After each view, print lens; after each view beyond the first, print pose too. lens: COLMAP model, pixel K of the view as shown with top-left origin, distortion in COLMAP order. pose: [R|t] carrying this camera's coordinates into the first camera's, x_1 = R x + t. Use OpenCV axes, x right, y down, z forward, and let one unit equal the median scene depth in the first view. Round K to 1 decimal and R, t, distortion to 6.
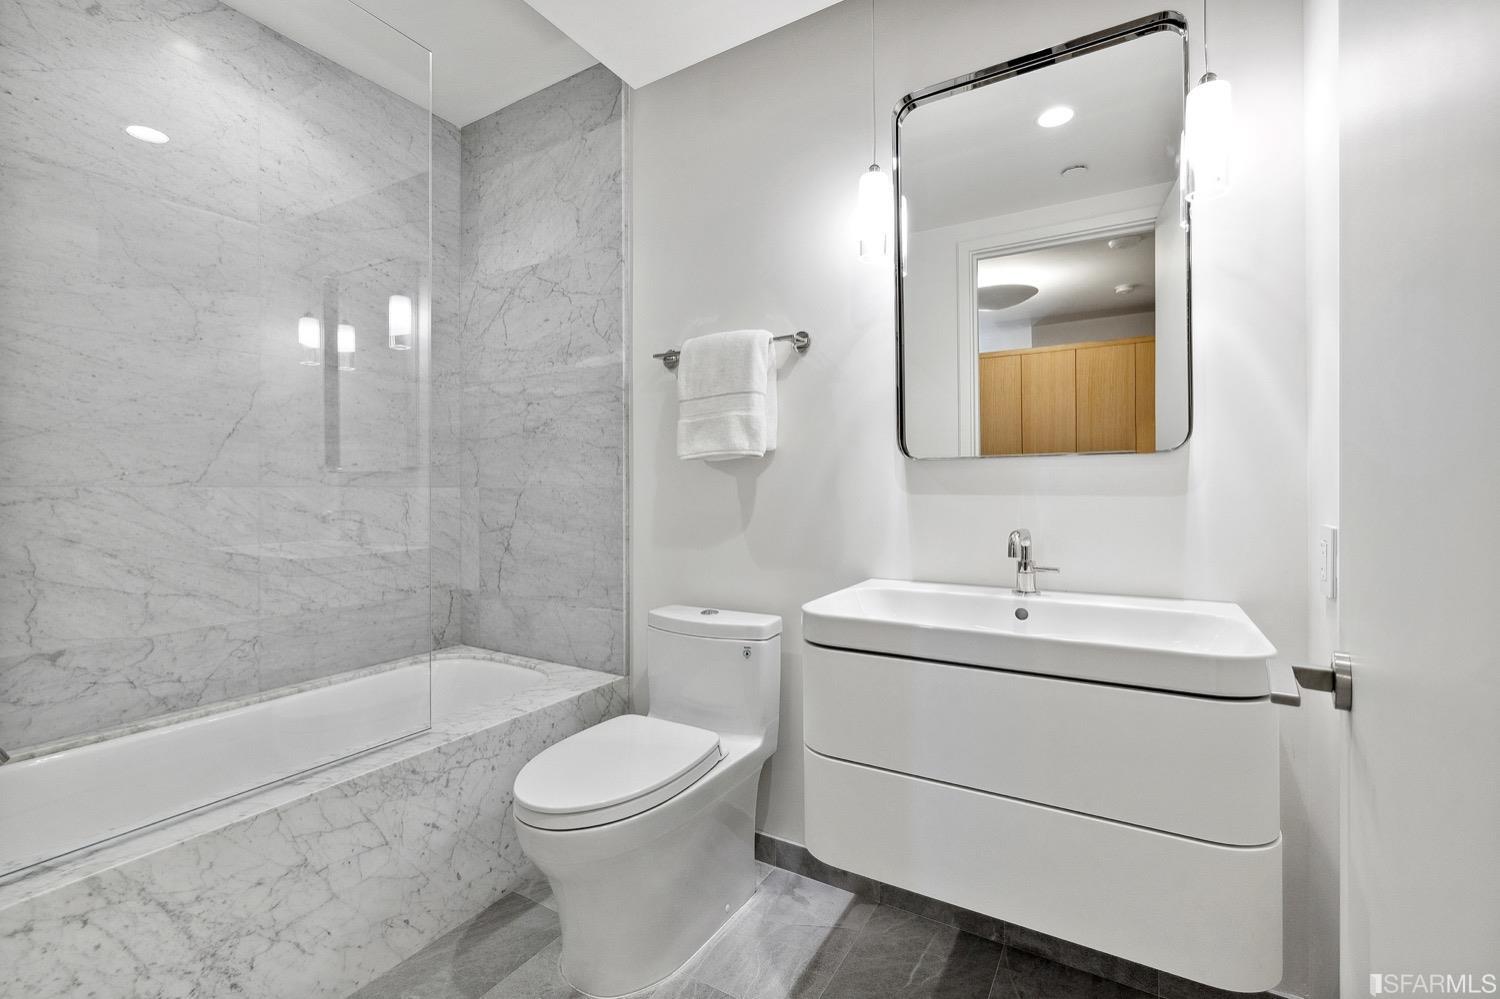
lens RADIAL K [[652.2, 0, 747.1], [0, 652.2, 496.4], [0, 0, 1]] dist [0.001085, -0.000548]
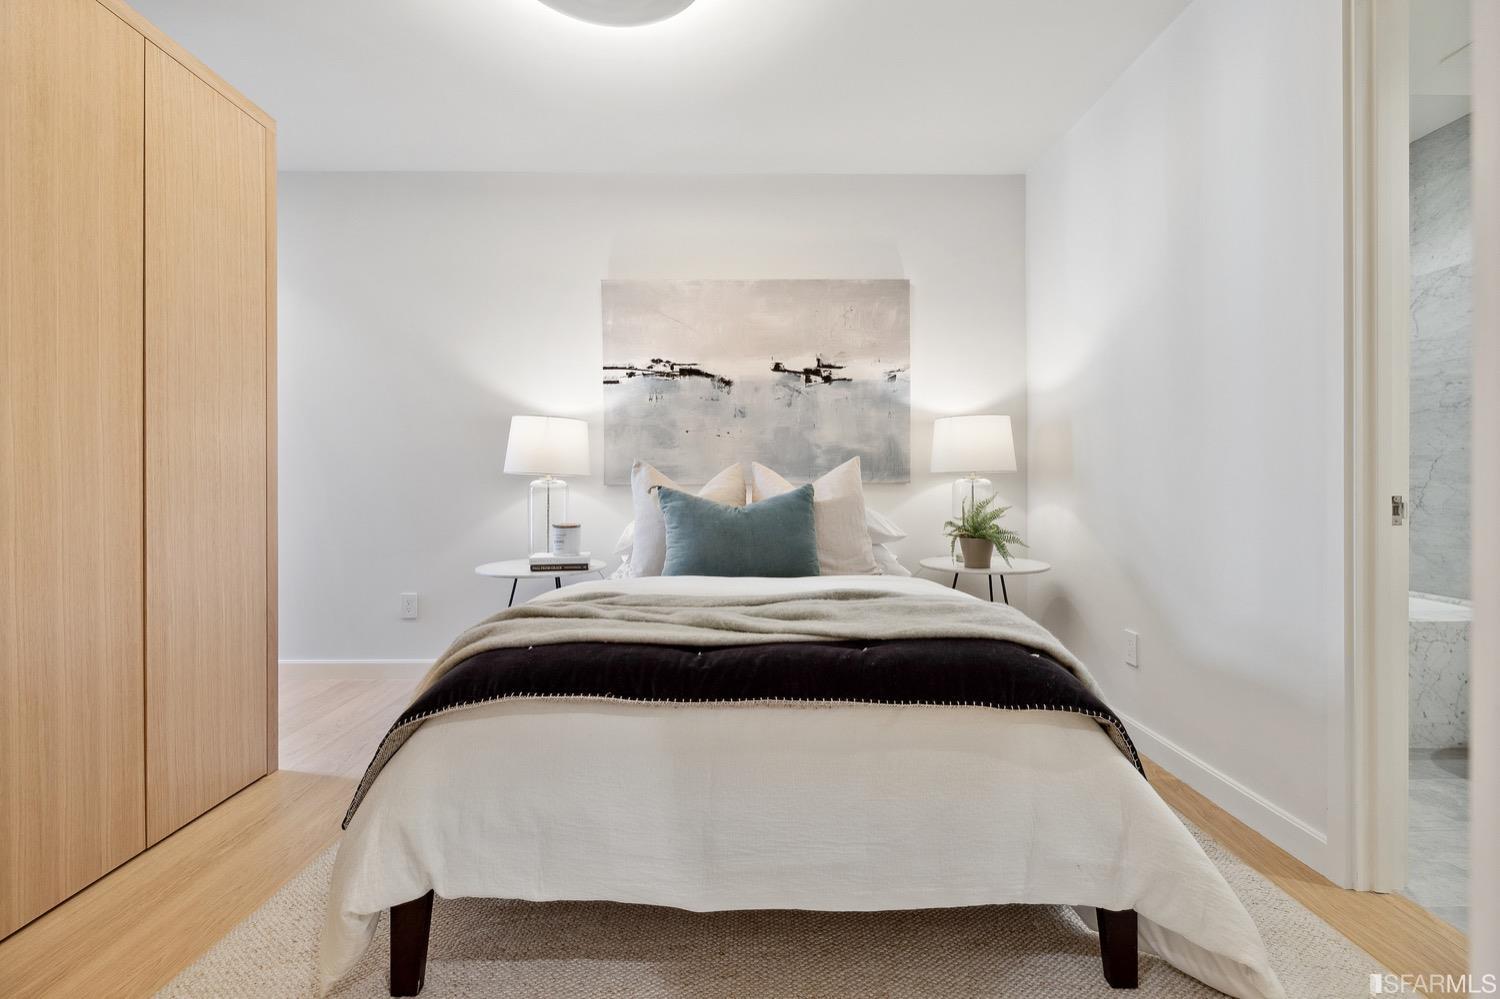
lens RADIAL K [[652.2, 0, 748.2], [0, 652.2, 485.9], [0, 0, 1]] dist [0.001085, -0.000548]
pose [[0.529658, -0.002780, -0.848207, -0.001100], [0.002307, 0.999996, -0.001836, 0.044316], [0.848208, -0.000984, 0.529662, -0.716307]]
